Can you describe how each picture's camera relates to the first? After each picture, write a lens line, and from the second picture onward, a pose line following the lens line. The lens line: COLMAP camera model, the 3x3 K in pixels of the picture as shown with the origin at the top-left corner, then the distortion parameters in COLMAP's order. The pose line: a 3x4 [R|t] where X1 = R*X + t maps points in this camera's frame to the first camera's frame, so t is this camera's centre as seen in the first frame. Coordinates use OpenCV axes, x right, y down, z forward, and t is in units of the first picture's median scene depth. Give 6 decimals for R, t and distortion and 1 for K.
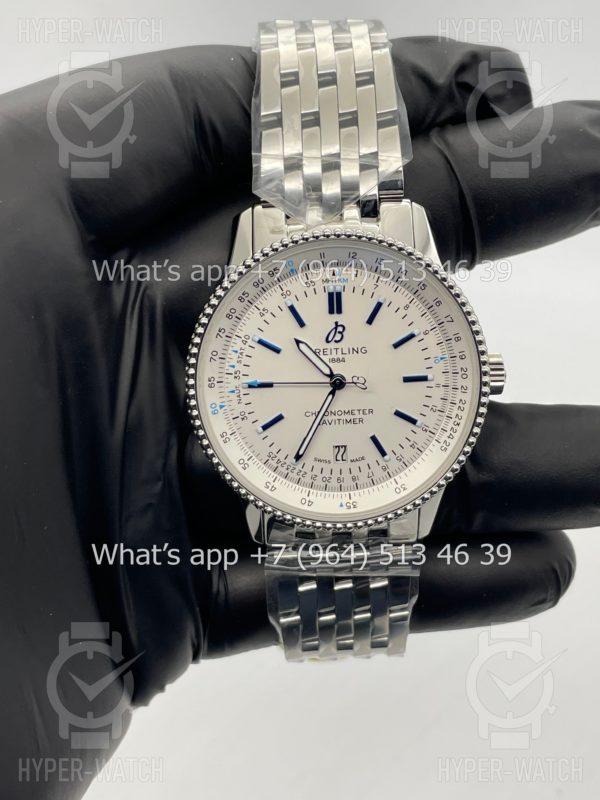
lens RADIAL K [[1265.6, 0, 310.4], [0, 1265.6, 399.6], [0, 0, 1]] dist [0.123280, -0.017570]
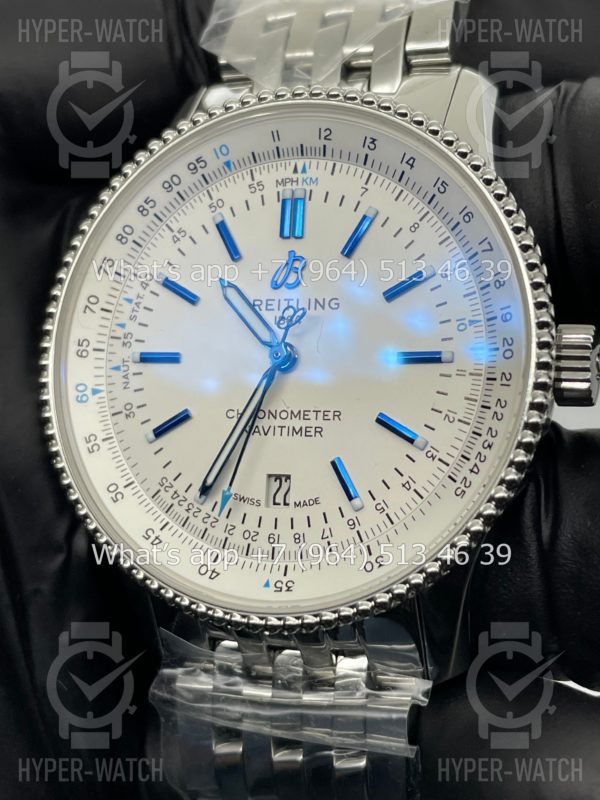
lens RADIAL K [[1265.6, 0, 310.4], [0, 1265.6, 399.6], [0, 0, 1]] dist [0.123280, -0.017570]
pose [[0.926135, 0.045989, -0.374378, 0.241711], [-0.135745, 0.966674, -0.217058, 0.123156], [0.351920, 0.251845, 0.901514, 0.507801]]
